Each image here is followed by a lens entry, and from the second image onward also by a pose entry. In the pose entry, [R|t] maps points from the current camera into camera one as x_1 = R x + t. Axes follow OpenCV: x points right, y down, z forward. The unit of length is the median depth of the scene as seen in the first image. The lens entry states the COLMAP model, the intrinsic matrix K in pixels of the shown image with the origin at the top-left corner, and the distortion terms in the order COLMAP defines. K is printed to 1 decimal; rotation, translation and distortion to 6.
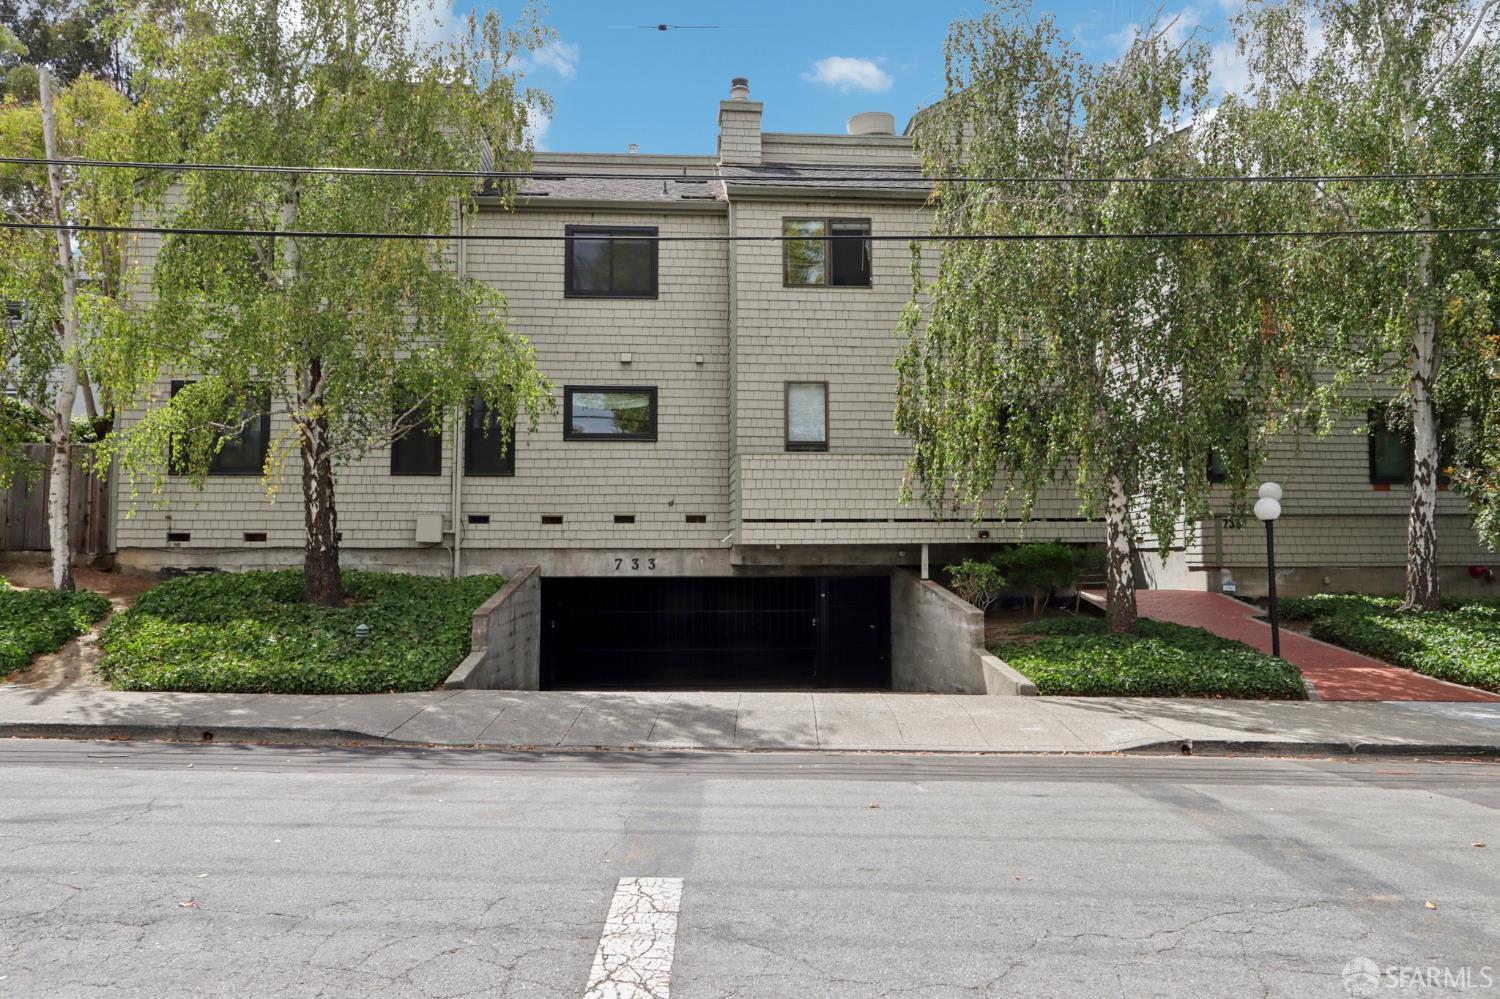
lens RADIAL K [[1039.5, 0, 764.0], [0, 1039.5, 489.8], [0, 0, 1]] dist [-0.001099, 0.005114]
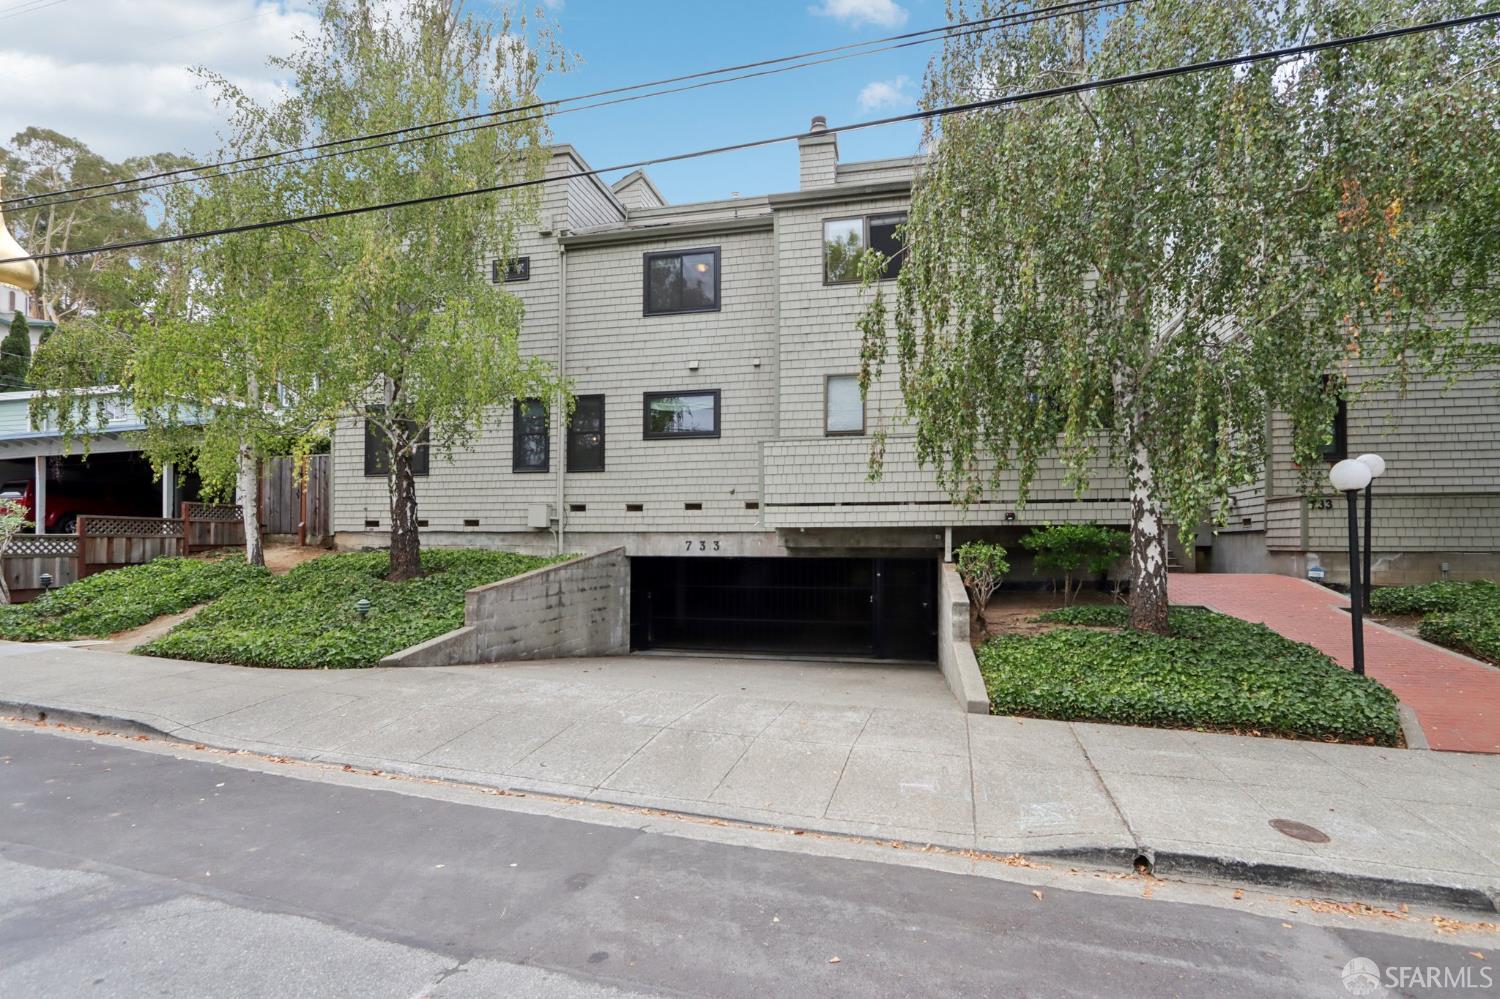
lens RADIAL K [[691.1, 0, 764.4], [0, 691.1, 528.6], [0, 0, 1]] dist [-0.010224, 0.000113]
pose [[0.958836, -0.002547, -0.283948, 0.163406], [0.015875, 0.998877, 0.044647, 0.020428], [0.283516, -0.047317, 0.957800, 0.301677]]
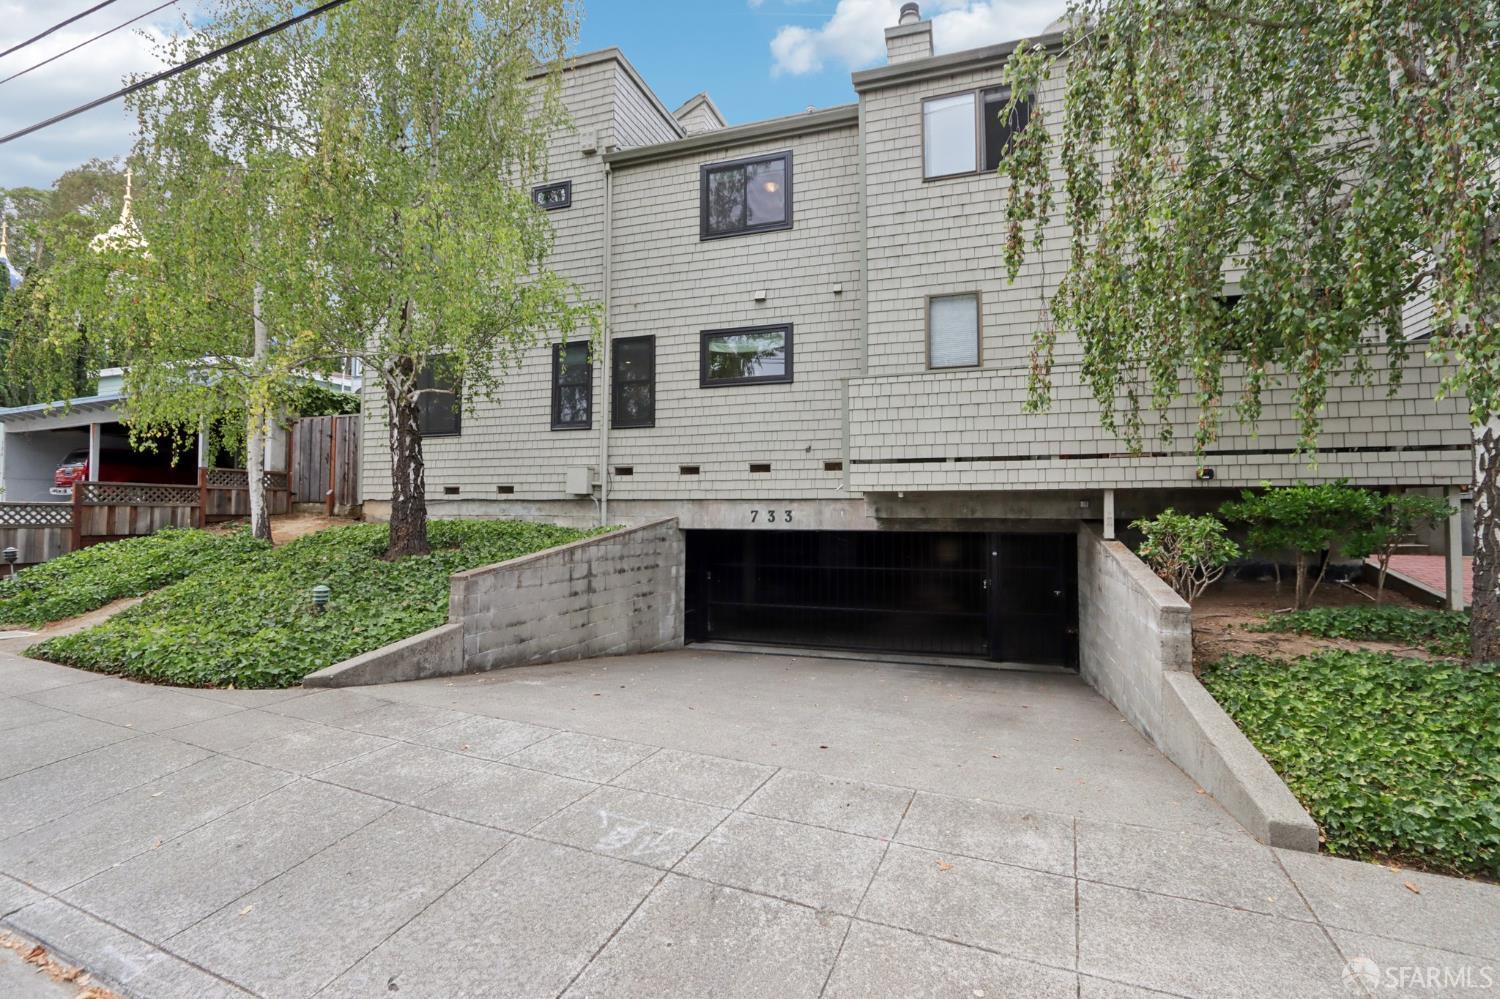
lens RADIAL K [[691.1, 0, 759.8], [0, 691.1, 480.6], [0, 0, 1]] dist [-0.010224, 0.000113]
pose [[0.918275, -0.015216, -0.395651, 0.114978], [0.022667, 0.999643, 0.014164, 0.031861], [0.395294, -0.021975, 0.918292, 0.446539]]
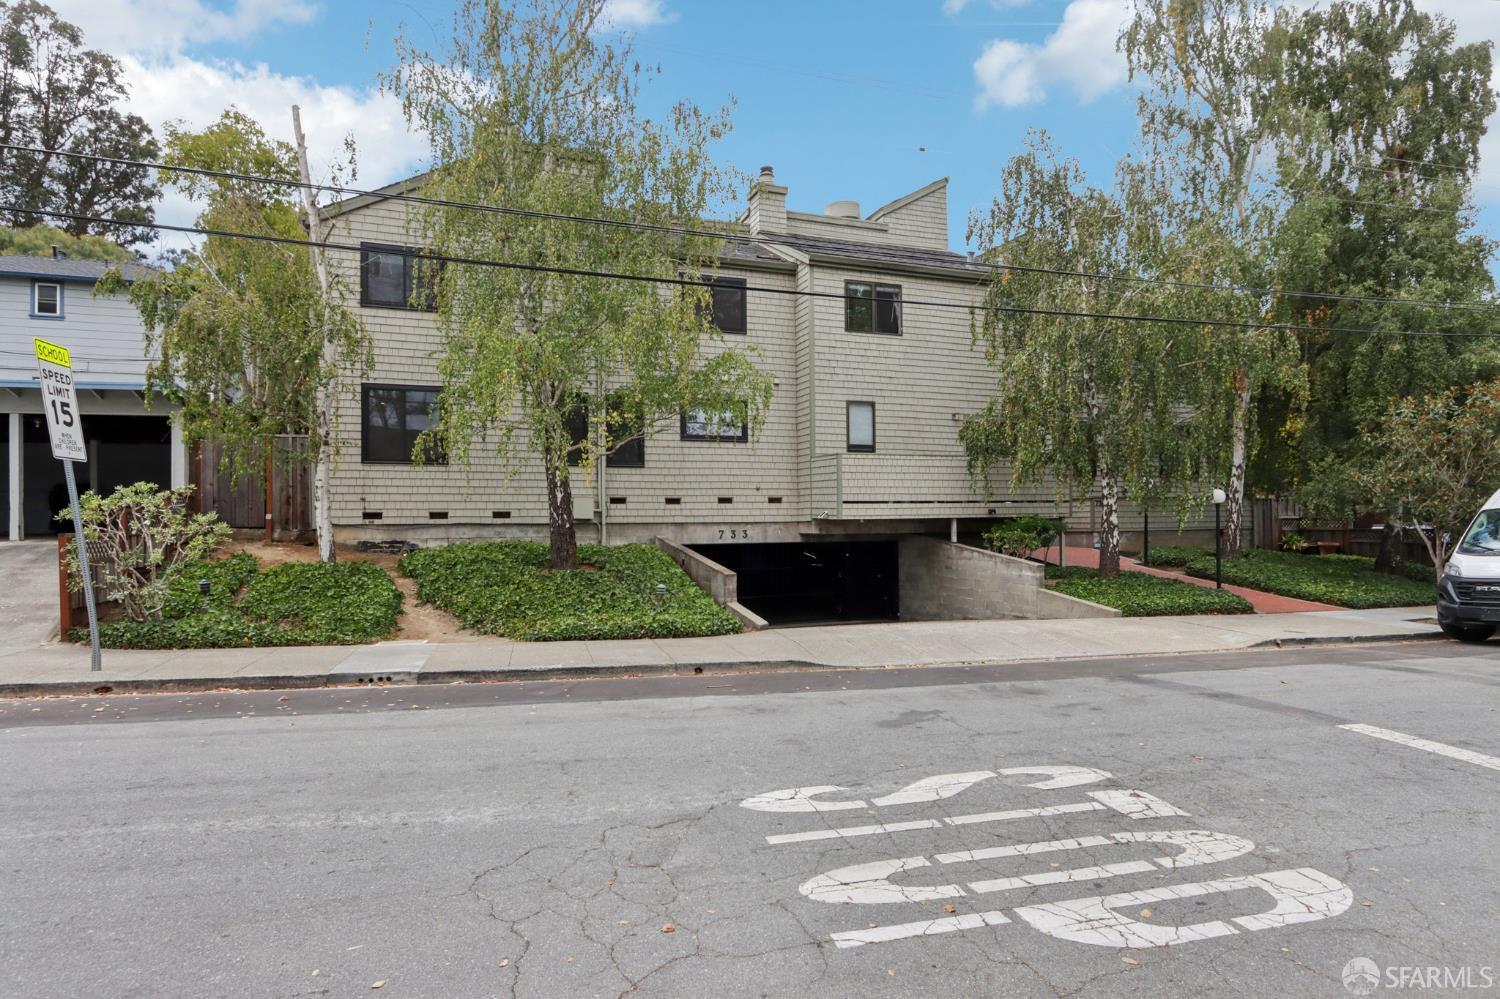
lens RADIAL K [[794.7, 0, 755.7], [0, 794.7, 513.3], [0, 0, 1]] dist [-0.015172, 0.000163]
pose [[0.963412, -0.004012, 0.267996, -0.382959], [-0.009919, 0.998669, 0.050611, -0.007398], [-0.267843, -0.051418, 0.962090, 0.012321]]
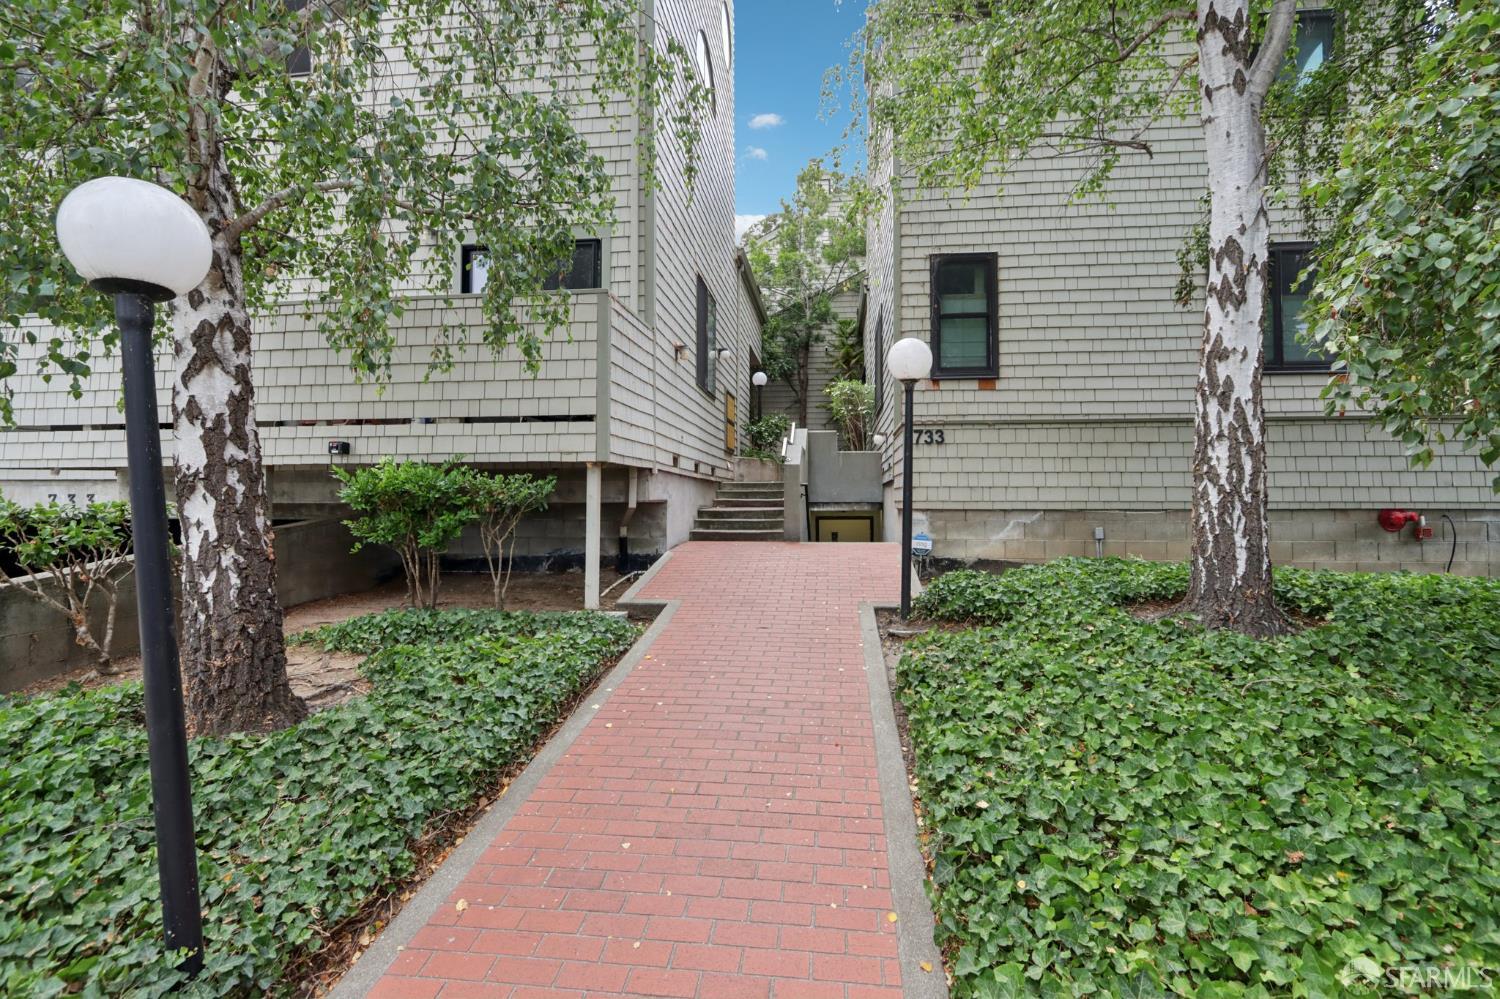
lens RADIAL K [[691.1, 0, 725.9], [0, 691.1, 485.1], [0, 0, 1]] dist [-0.010224, 0.000113]
pose [[0.980300, -0.001489, -0.197509, 0.452973], [0.010173, 0.999025, 0.042964, 0.045674], [0.197252, -0.044127, 0.979359, 0.638489]]
